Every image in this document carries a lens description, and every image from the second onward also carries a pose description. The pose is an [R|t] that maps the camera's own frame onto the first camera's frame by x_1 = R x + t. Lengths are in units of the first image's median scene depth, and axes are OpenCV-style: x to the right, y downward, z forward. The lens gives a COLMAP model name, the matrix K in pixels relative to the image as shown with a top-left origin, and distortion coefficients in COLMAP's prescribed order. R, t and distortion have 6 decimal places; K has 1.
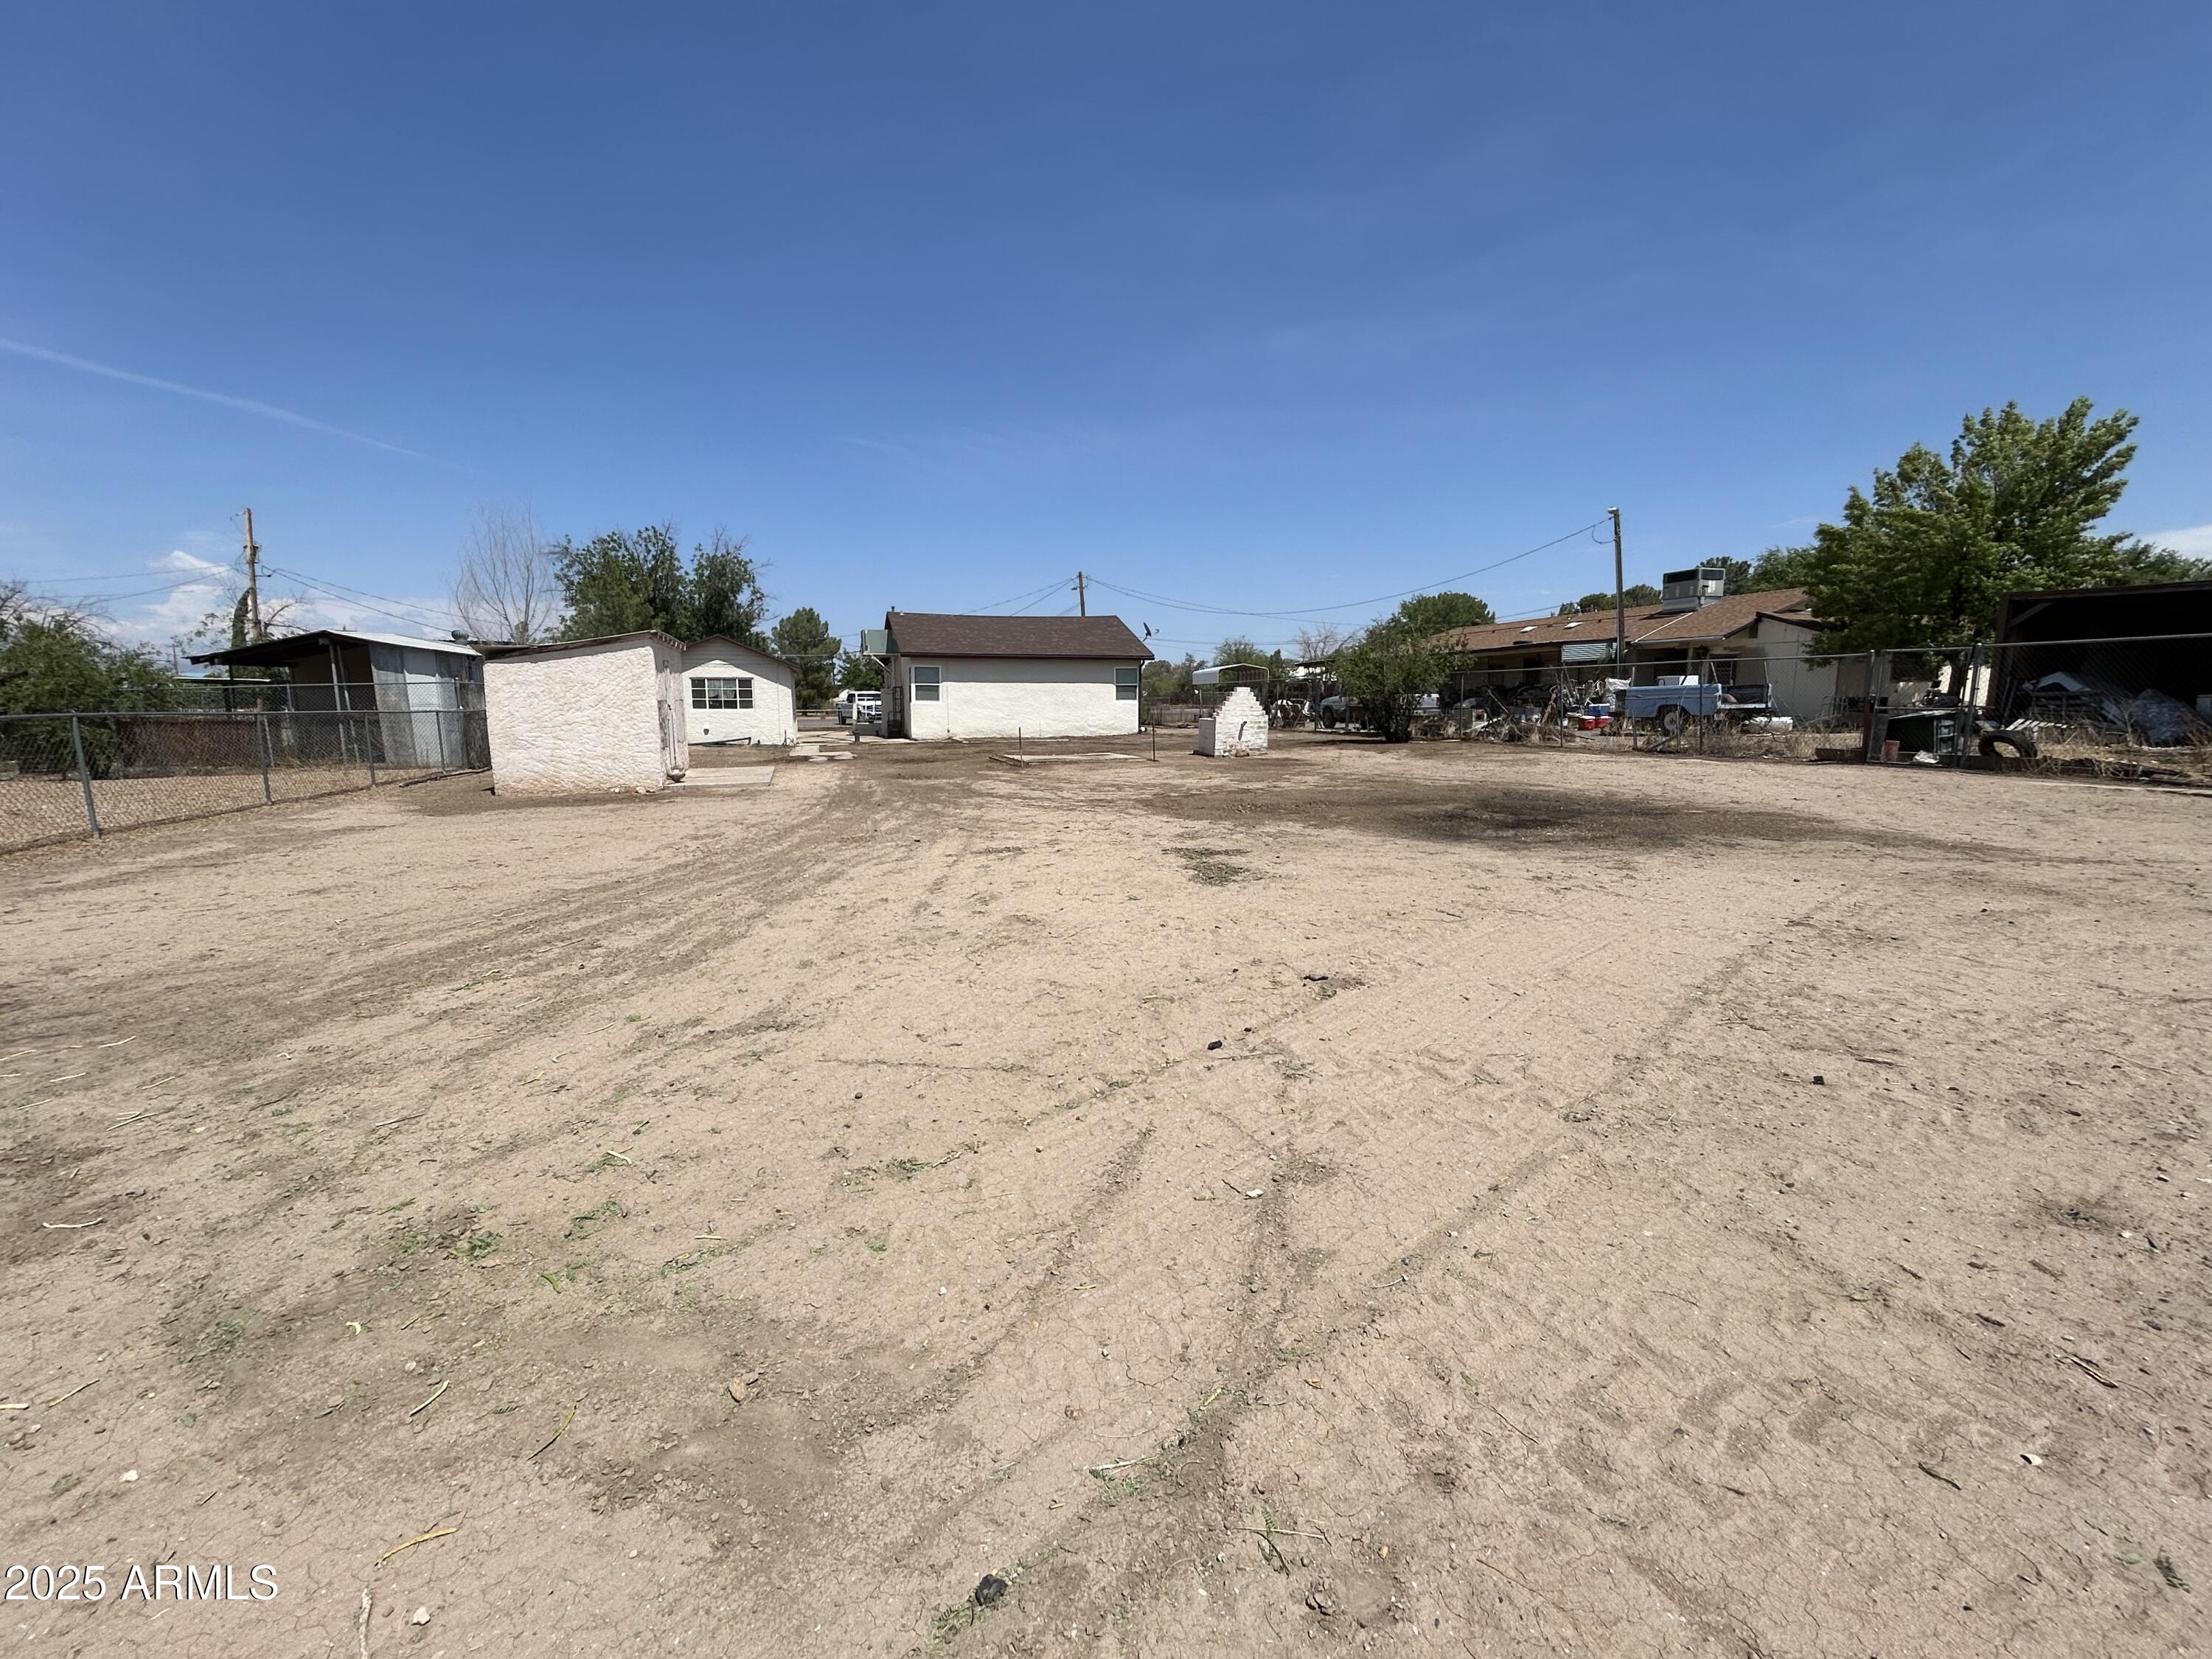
lens RADIAL K [[899.8, 0, 1103.8], [0, 899.8, 819.2], [0, 0, 1]] dist [0.000349, -0.000014]
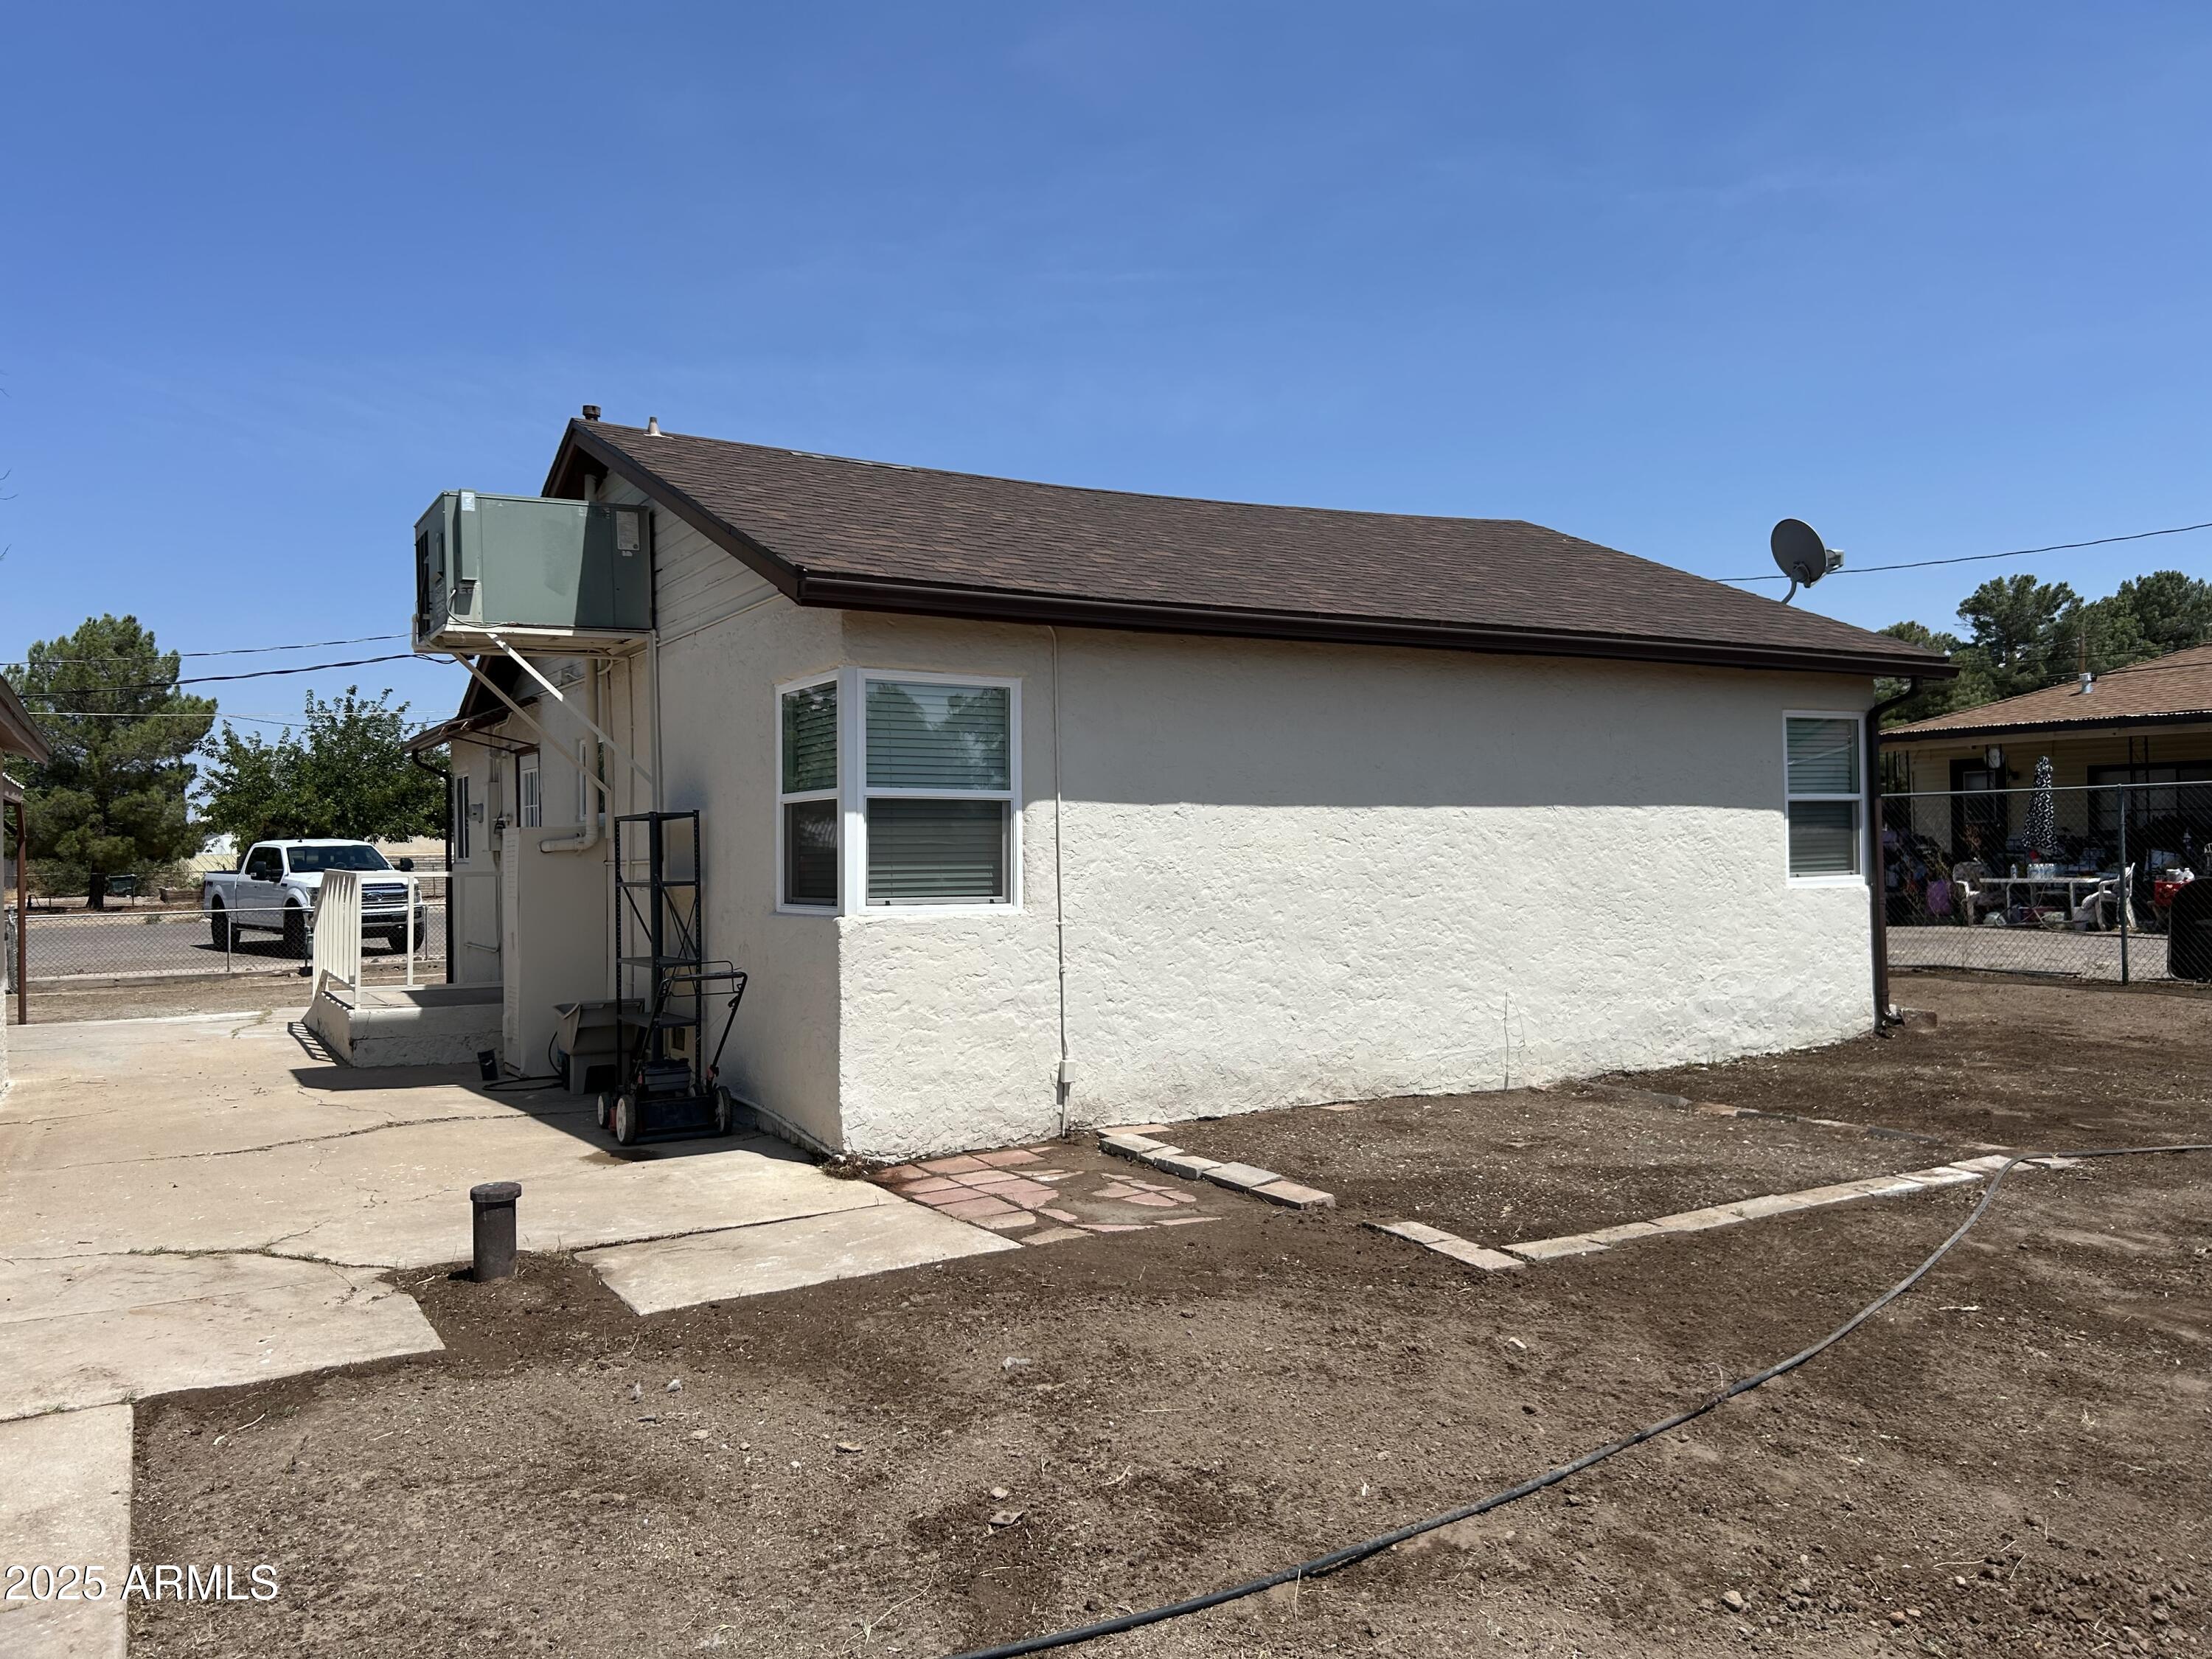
lens RADIAL K [[1655.1, 0, 1106.0], [0, 1655.1, 829.5], [0, 0, 1]] dist [0.142915, -0.278393]
pose [[0.976447, -0.004330, 0.215712, -0.214845], [0.035562, 0.989354, -0.141115, -0.095747], [-0.212805, 0.145463, 0.966206, 0.669201]]
